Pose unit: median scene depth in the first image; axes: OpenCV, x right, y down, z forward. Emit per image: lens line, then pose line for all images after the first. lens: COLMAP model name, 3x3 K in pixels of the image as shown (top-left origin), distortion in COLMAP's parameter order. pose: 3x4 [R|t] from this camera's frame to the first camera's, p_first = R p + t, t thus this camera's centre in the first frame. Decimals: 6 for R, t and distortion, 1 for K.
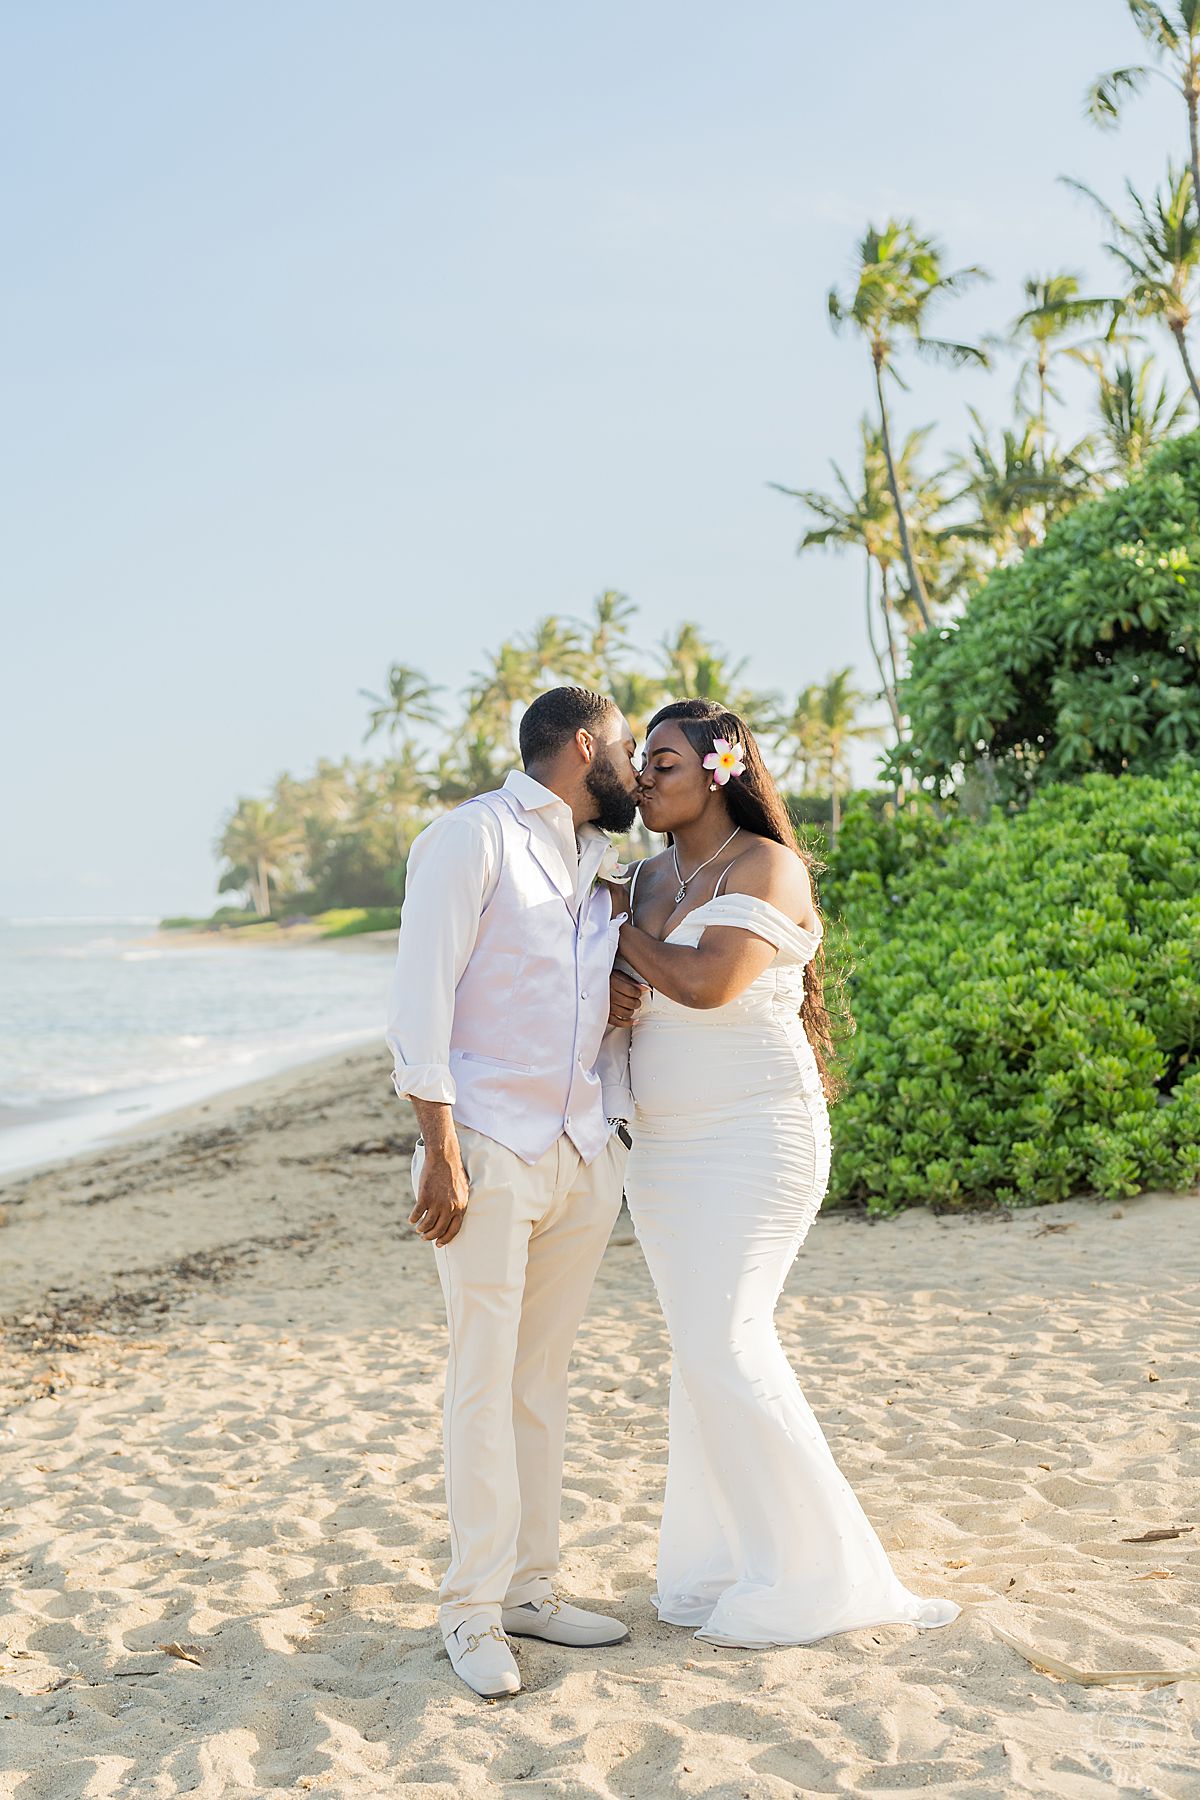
lens RADIAL K [[2761.1, 0, 548.3], [0, 2761.1, 903.6], [0, 0, 1]] dist [0.007870, -0.115977]
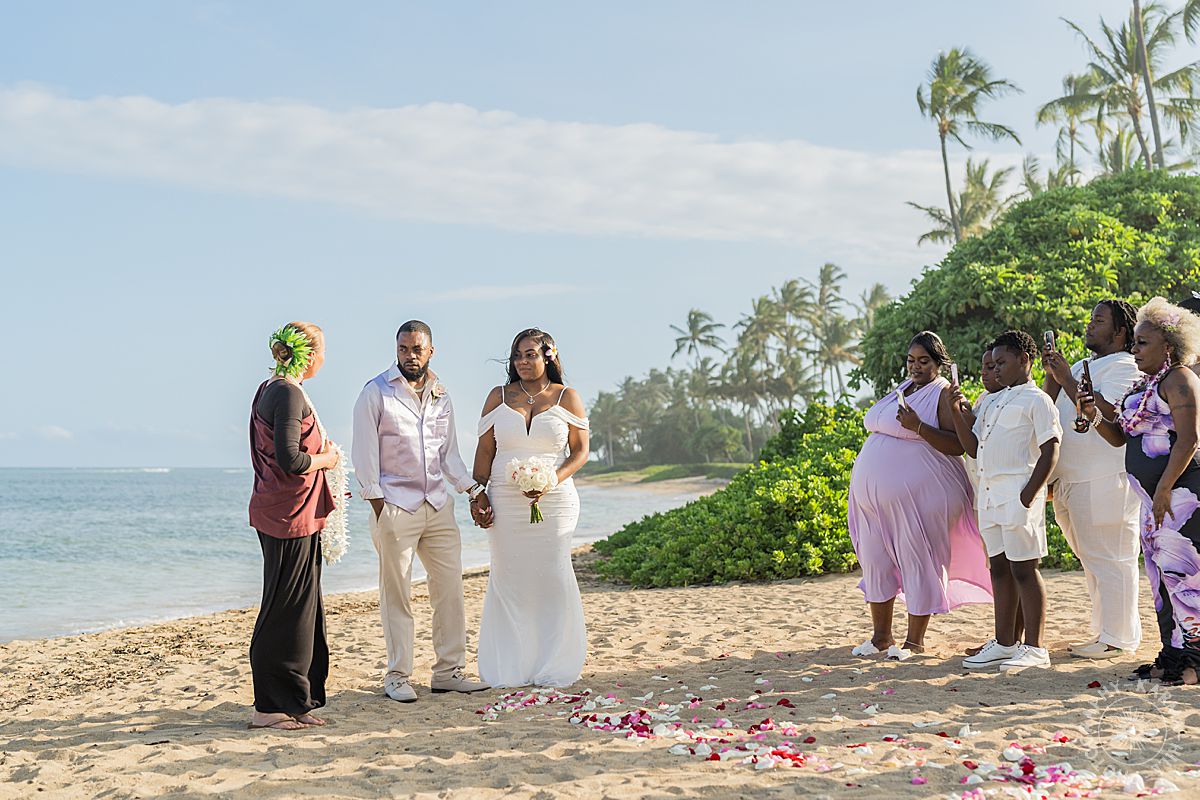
lens RADIAL K [[1840.7, 0, 645.7], [0, 1840.7, 400.8], [0, 0, 1]] dist [0.007870, -0.115977]
pose [[0.995164, 0.013102, -0.097353, 0.111454], [-0.016468, 0.999291, -0.033860, 0.009582], [0.096840, 0.035299, 0.994674, -0.260270]]
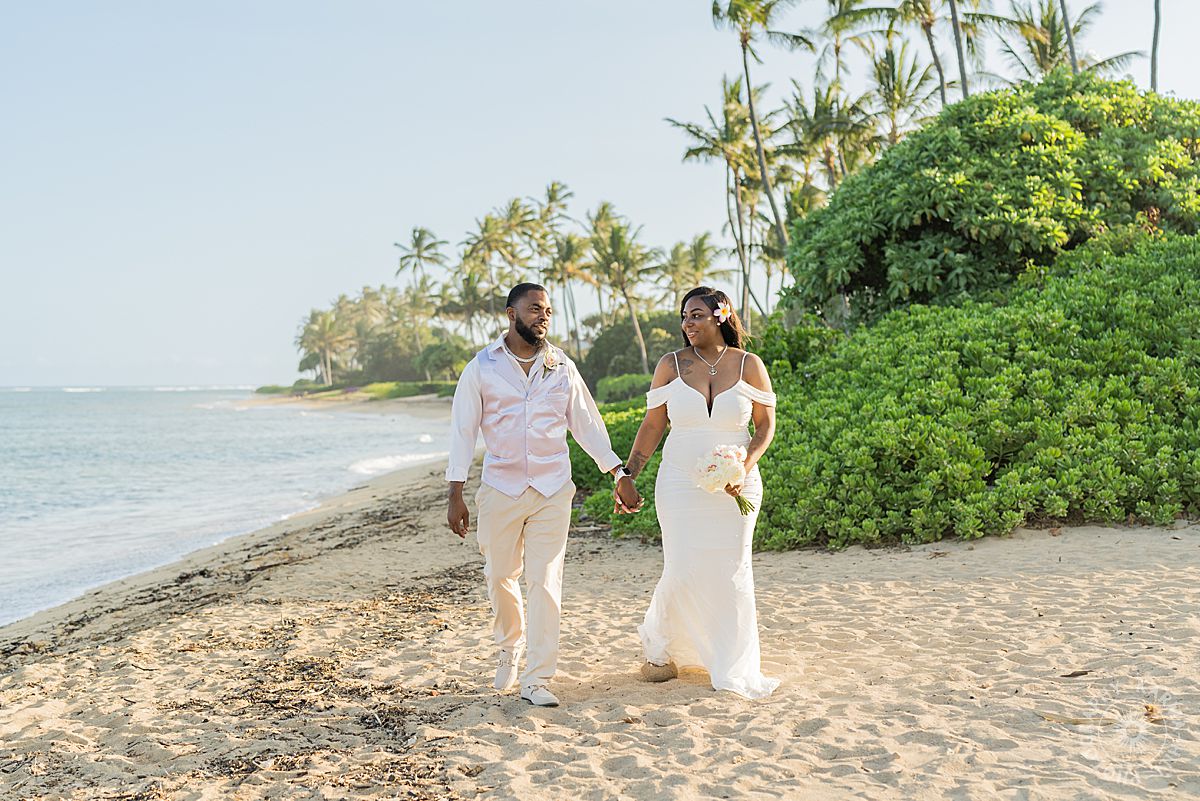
lens RADIAL K [[1777.3, 0, 561.0], [0, 1777.3, 404.0], [0, 0, 1]] dist [-0.002463, -0.038329]
pose [[0.999231, 0.009707, 0.037994, -0.057181], [-0.010201, 0.999866, 0.012823, 0.002657], [-0.037865, -0.013201, 0.999196, -0.084426]]
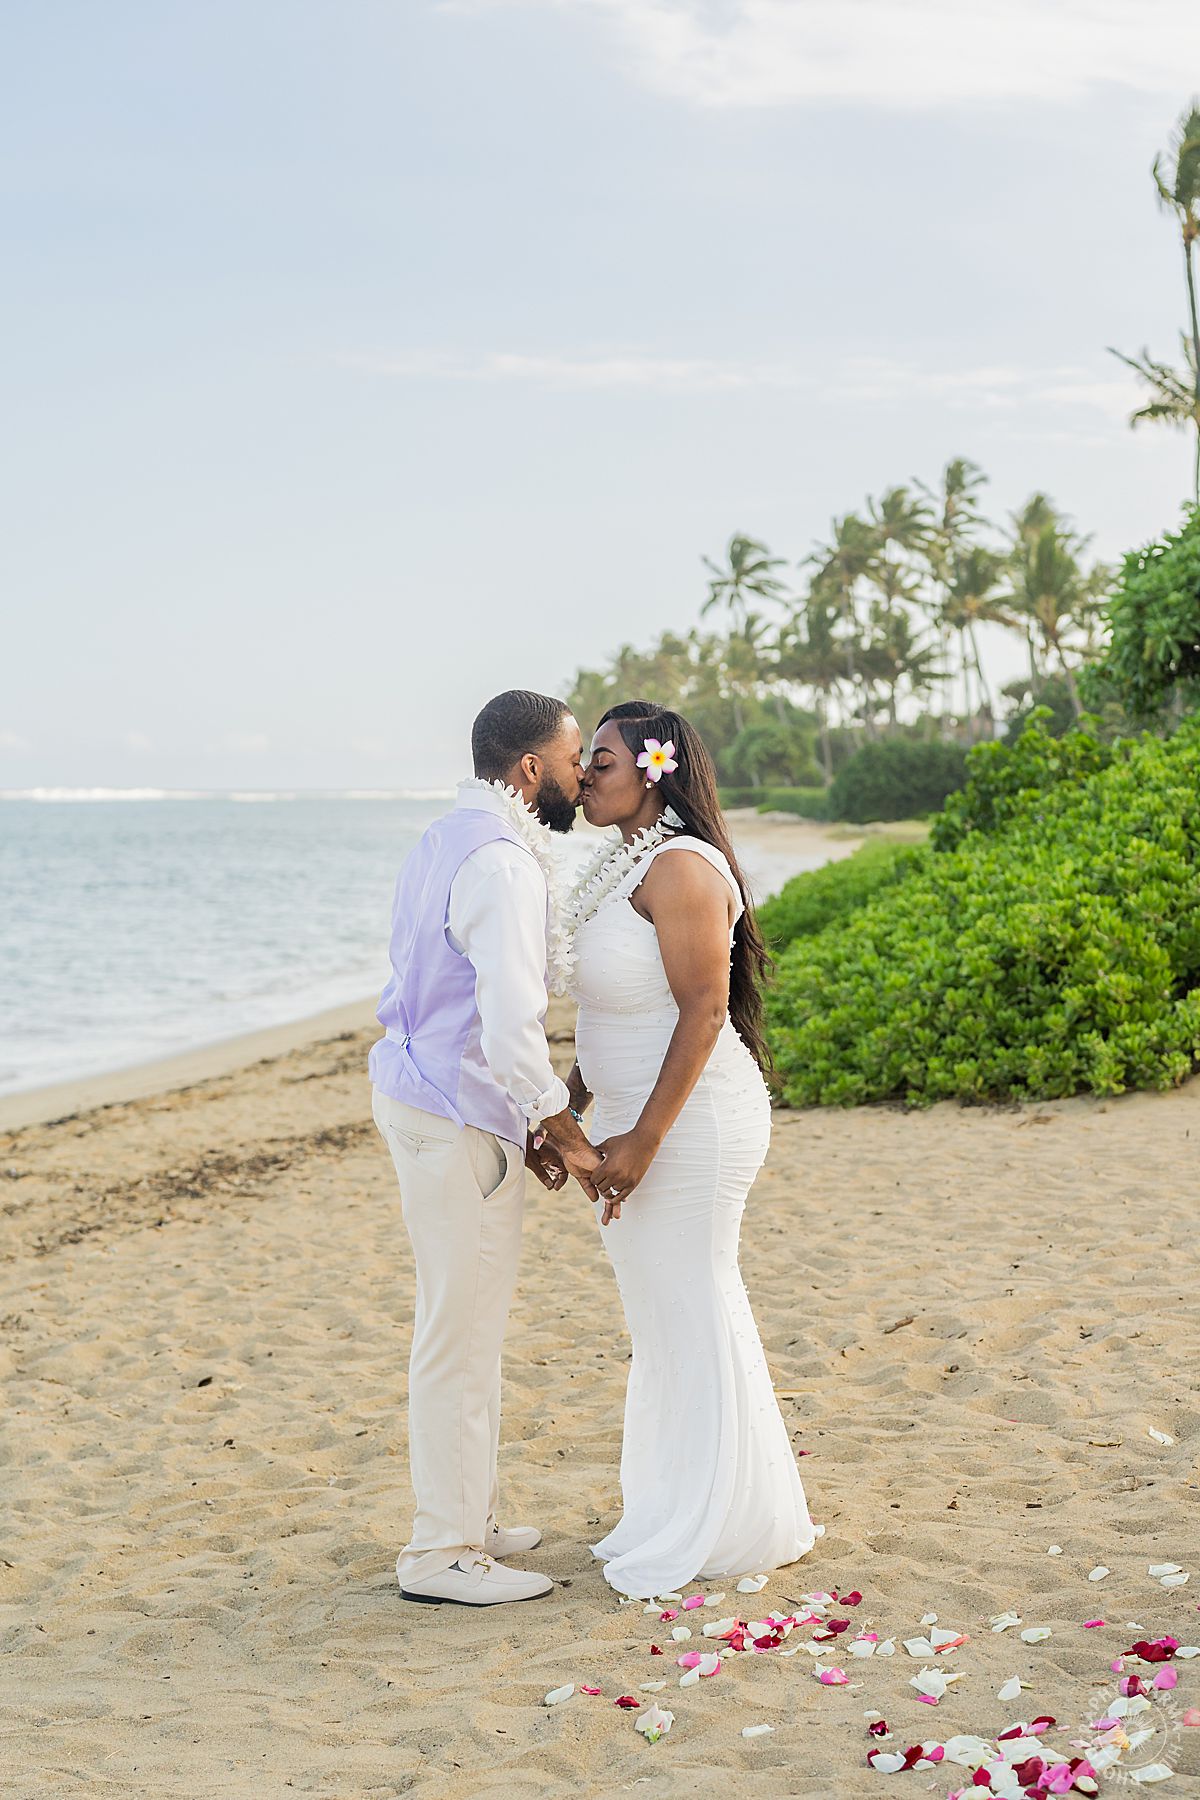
lens RADIAL K [[2921.4, 0, 632.6], [0, 2921.4, 900.3], [0, 0, 1]] dist [-0.002977, 0.006180]
pose [[0.994935, 0.016212, -0.099203, 0.066714], [-0.012013, 0.999012, 0.042776, -0.013621], [0.099798, -0.041367, 0.994147, -0.126606]]
